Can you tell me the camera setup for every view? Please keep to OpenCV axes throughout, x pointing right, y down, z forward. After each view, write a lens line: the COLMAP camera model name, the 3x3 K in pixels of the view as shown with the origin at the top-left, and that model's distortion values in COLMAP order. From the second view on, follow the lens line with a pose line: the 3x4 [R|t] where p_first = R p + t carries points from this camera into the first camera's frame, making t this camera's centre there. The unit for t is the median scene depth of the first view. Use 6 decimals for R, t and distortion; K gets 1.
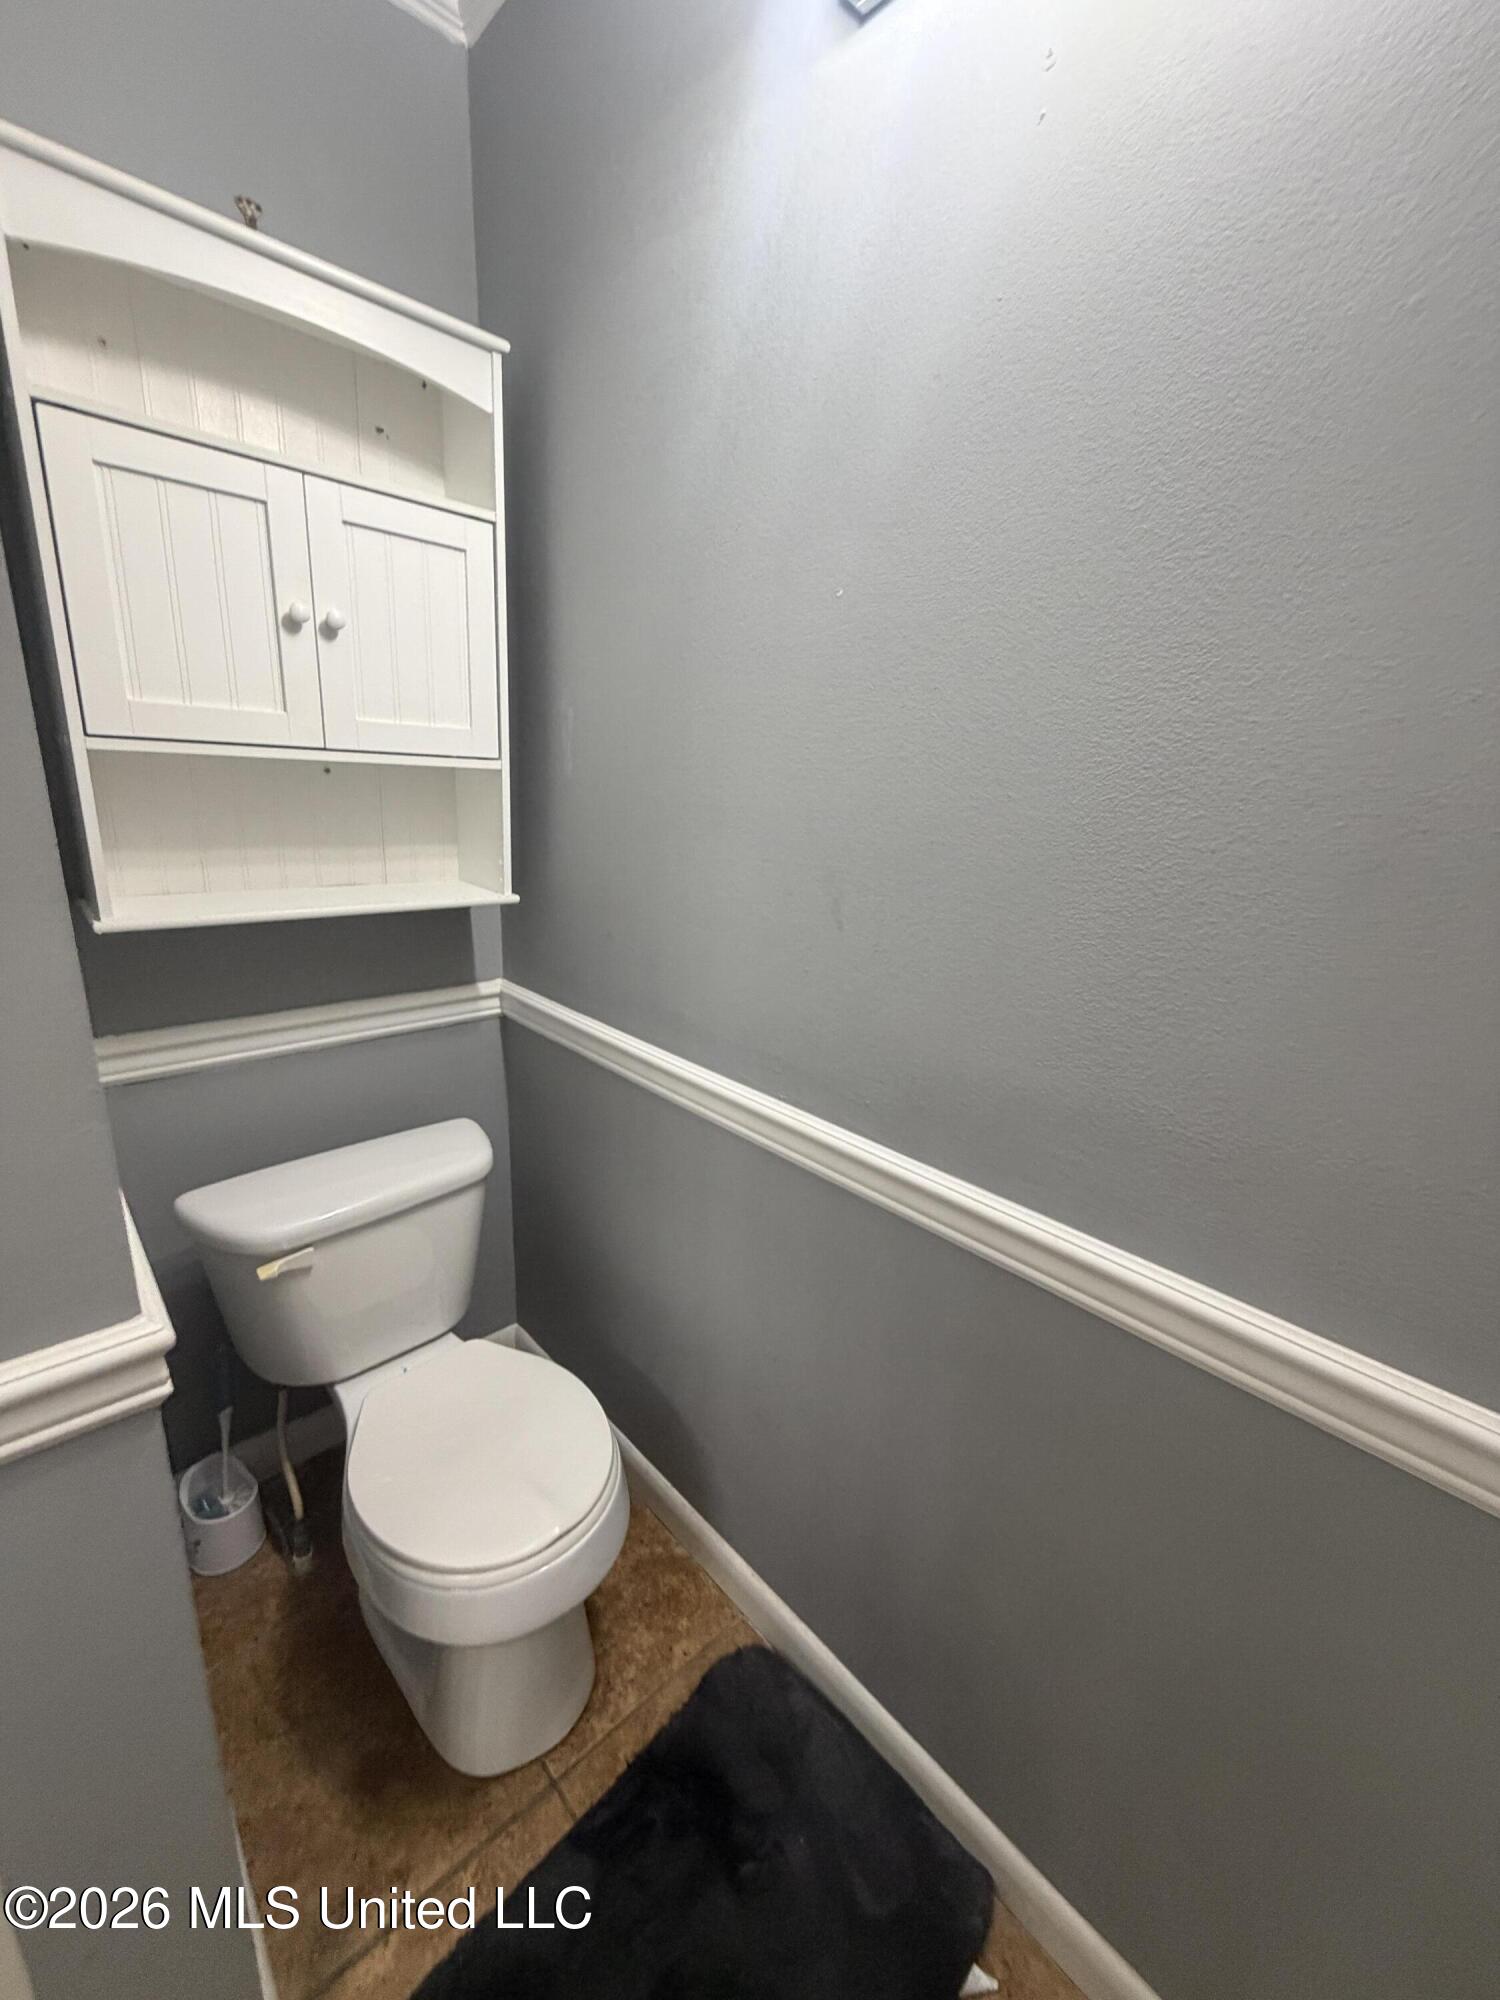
lens RADIAL K [[797.4, 0, 749.0], [0, 797.4, 996.9], [0, 0, 1]] dist [0.000045, 0.000202]
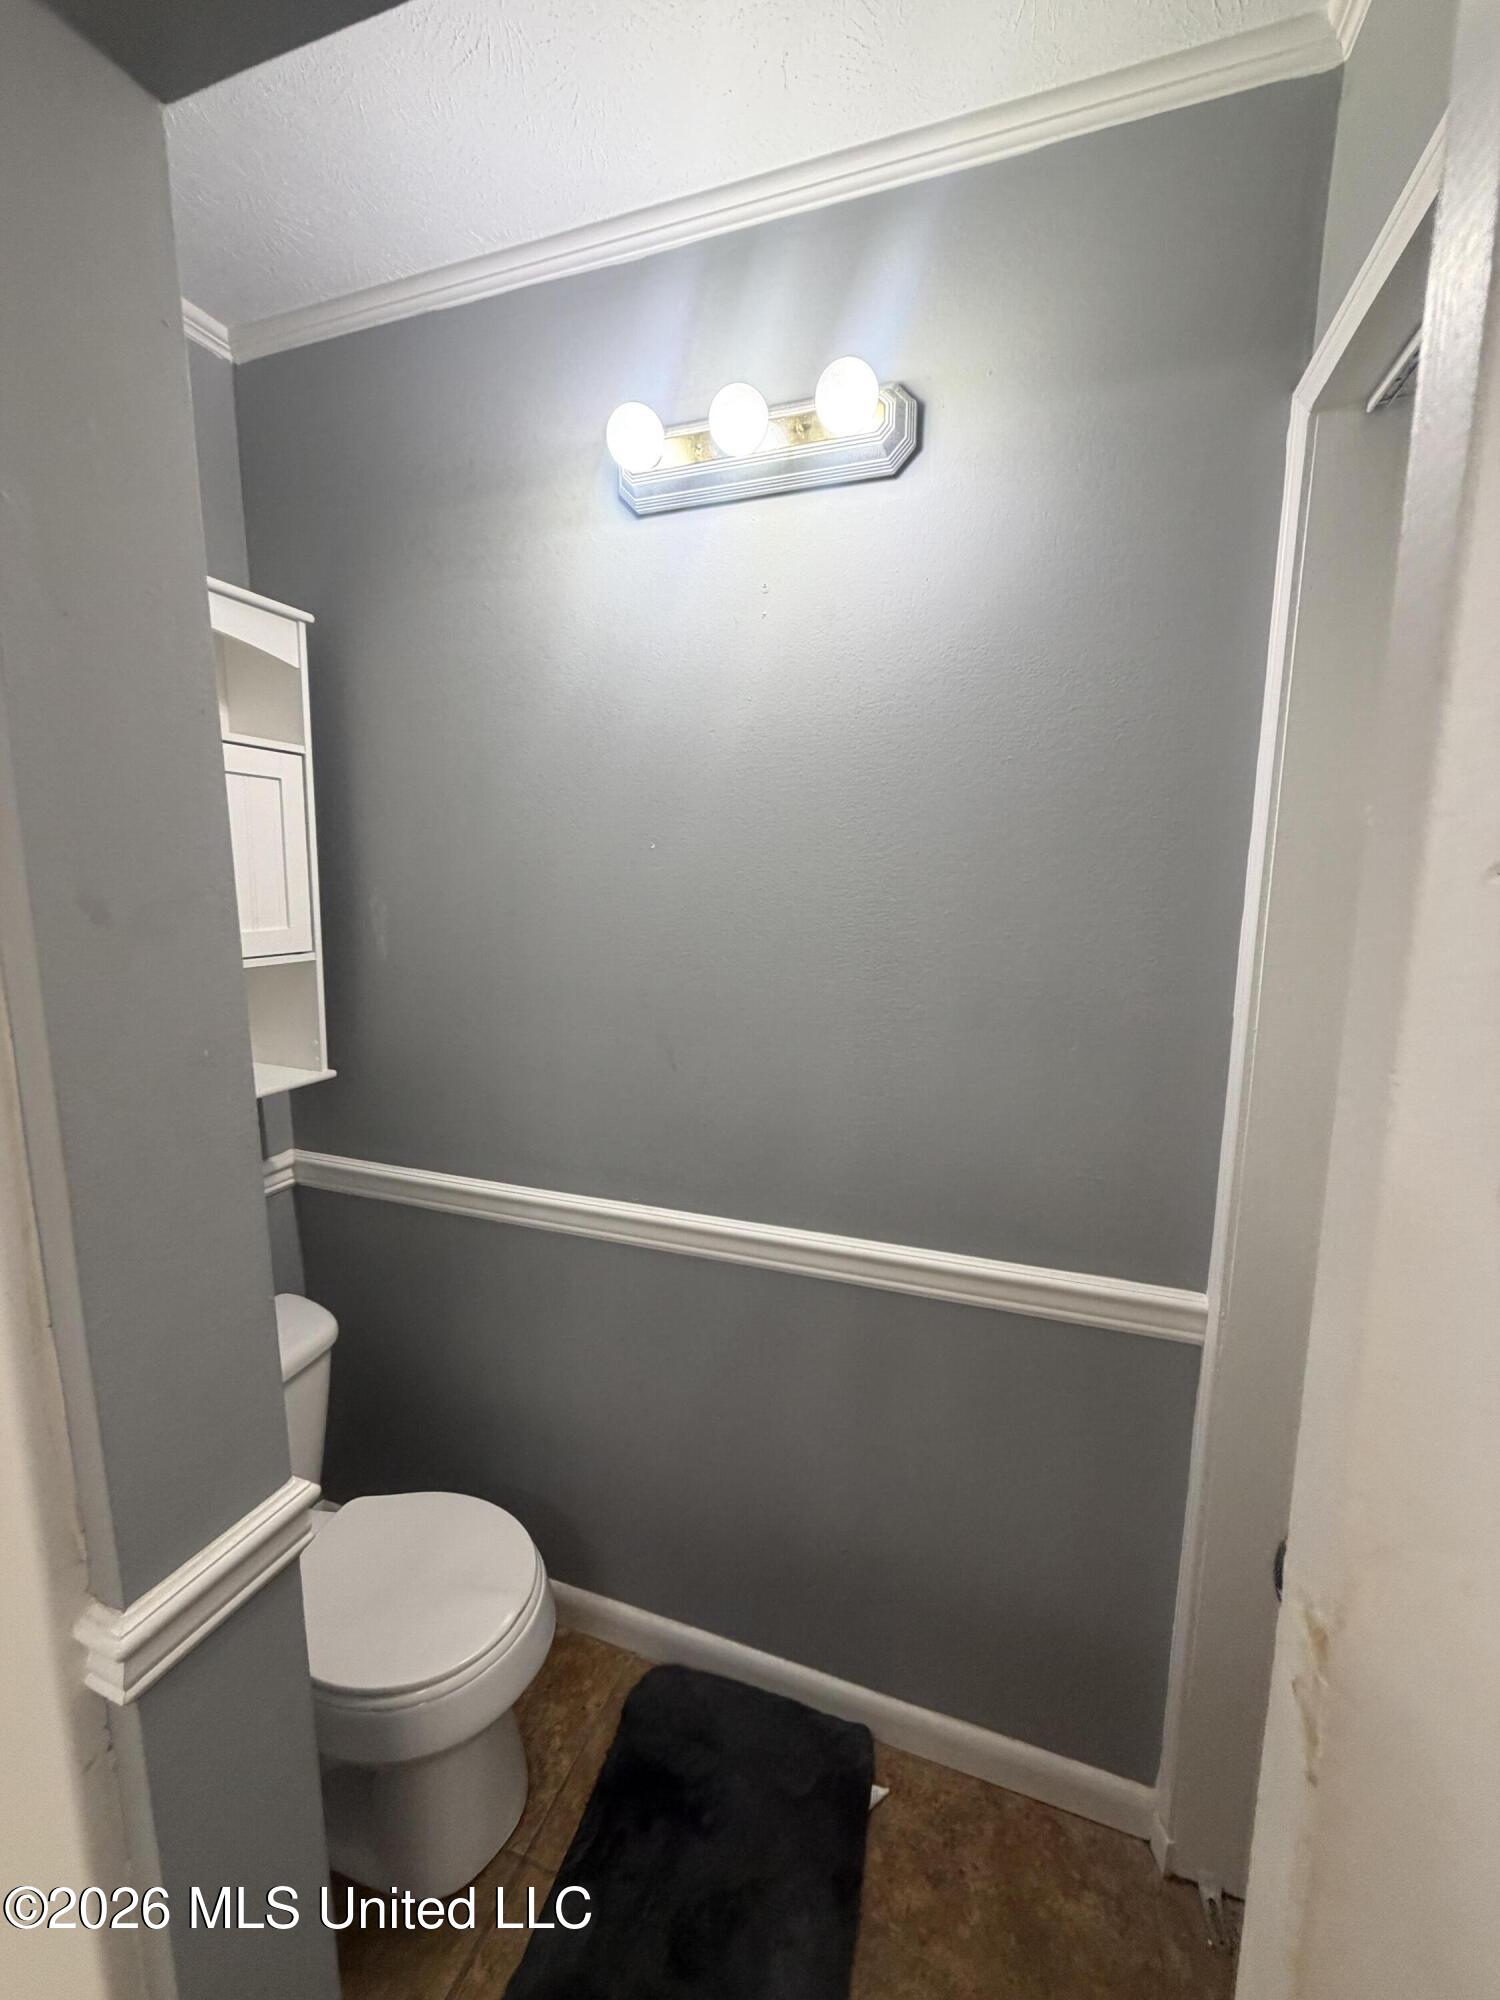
lens RADIAL K [[797.4, 0, 752.2], [0, 797.4, 1000.1], [0, 0, 1]] dist [0.000045, 0.000202]
pose [[0.887847, -0.107980, 0.447289, -0.298830], [0.152051, 0.986317, -0.063706, -0.075783], [-0.434290, 0.124572, 0.892118, -0.260829]]
